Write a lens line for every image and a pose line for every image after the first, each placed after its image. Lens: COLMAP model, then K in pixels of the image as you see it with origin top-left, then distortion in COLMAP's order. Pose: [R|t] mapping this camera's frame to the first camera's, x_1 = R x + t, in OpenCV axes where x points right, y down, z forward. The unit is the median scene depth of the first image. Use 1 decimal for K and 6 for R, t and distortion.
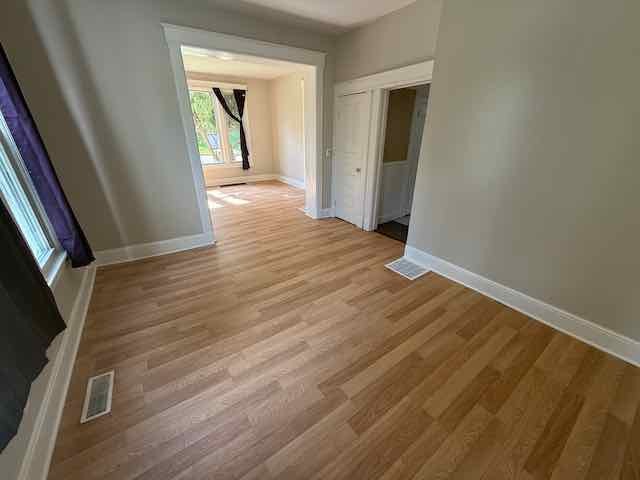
lens RADIAL K [[254.4, 0, 320.0], [0, 254.4, 240.0], [0, 0, 1]] dist [0.000114, -0.000215]
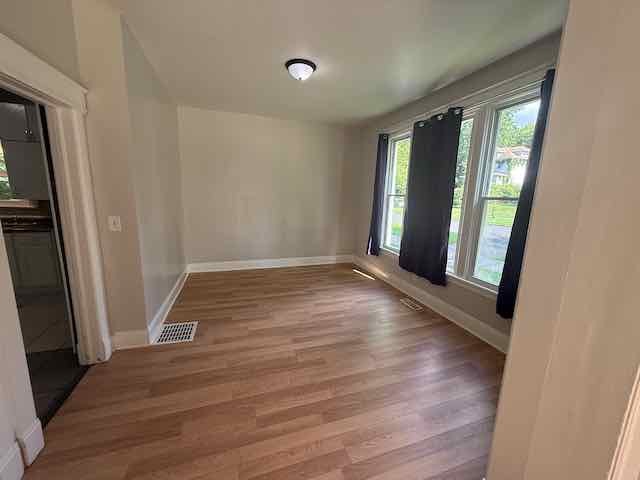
lens RADIAL K [[254.4, 0, 320.0], [0, 254.4, 240.0], [0, 0, 1]] dist [0.000114, -0.000215]
pose [[-0.958767, -0.085488, 0.271031, -0.396973], [0.078557, 0.836804, 0.541838, -0.690622], [-0.273121, 0.540788, -0.795584, 1.627561]]
